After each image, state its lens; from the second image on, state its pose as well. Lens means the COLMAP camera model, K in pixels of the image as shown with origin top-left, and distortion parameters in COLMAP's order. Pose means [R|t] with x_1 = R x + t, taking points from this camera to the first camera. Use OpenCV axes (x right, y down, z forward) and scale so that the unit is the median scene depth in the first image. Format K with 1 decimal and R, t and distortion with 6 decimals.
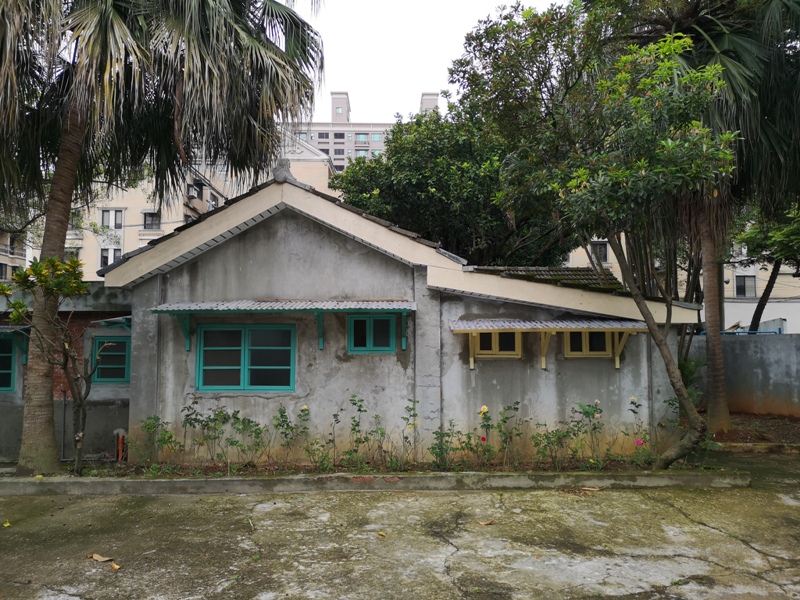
lens RADIAL K [[628.5, 0, 400.1], [0, 628.5, 301.5], [0, 0, 1]] dist [0.009206, 0.006441]
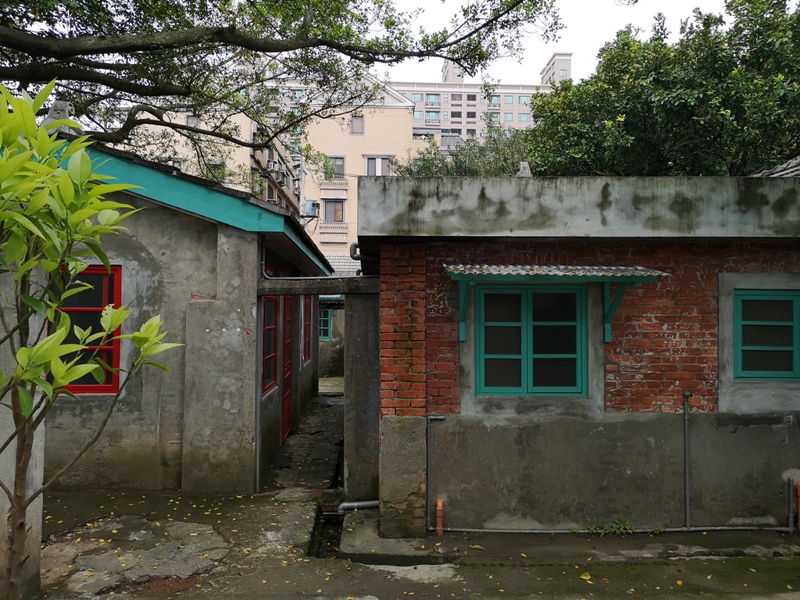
lens RADIAL K [[628.5, 0, 400.0], [0, 628.5, 298.7], [0, 0, 1]] dist [0.009206, 0.006441]
pose [[0.999900, 0.007586, 0.011965, -0.770365], [-0.007579, 0.999971, -0.000600, 0.065188], [-0.011969, 0.000509, 0.999928, 0.486500]]
